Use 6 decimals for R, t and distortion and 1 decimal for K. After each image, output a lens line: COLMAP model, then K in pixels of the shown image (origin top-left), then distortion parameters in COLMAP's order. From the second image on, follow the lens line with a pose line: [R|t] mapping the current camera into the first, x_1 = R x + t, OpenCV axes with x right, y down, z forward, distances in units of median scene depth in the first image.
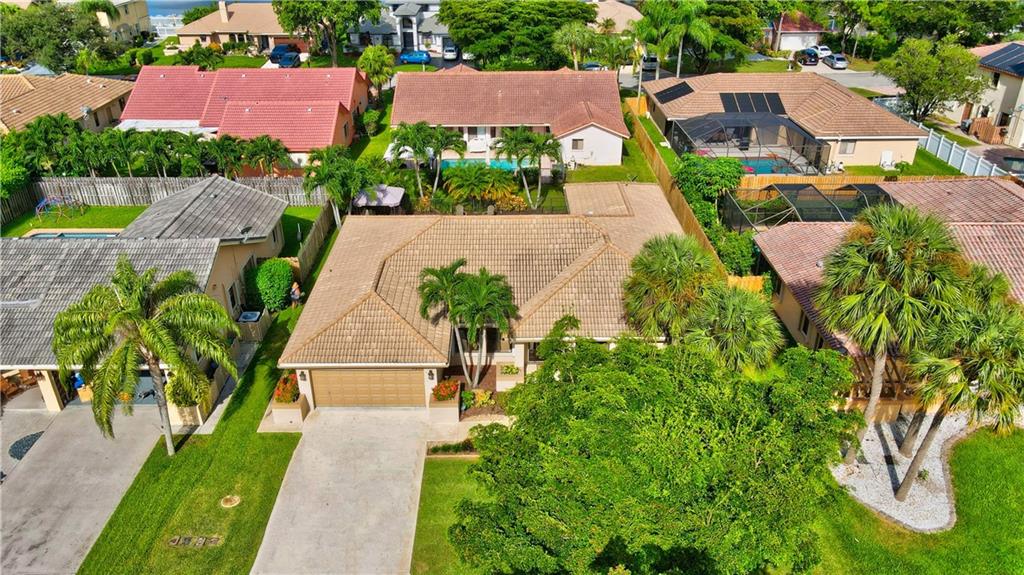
lens RADIAL K [[793.3, 0, 512.6], [0, 793.3, 289.9], [0, 0, 1]] dist [-0.008769, 0.032294]
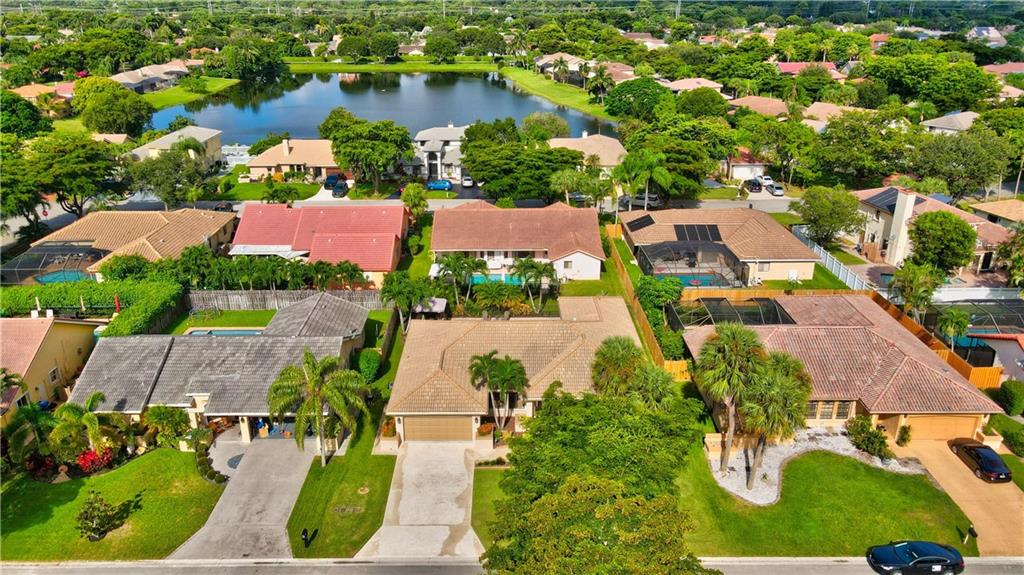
lens RADIAL K [[793.3, 0, 504.2], [0, 793.3, 286.9], [0, 0, 1]] dist [-0.008769, 0.032294]
pose [[0.999952, 0.000008, -0.009806, -0.018213], [-0.001097, 0.993815, -0.111042, 0.009317], [0.009744, 0.111048, 0.993767, -0.434534]]
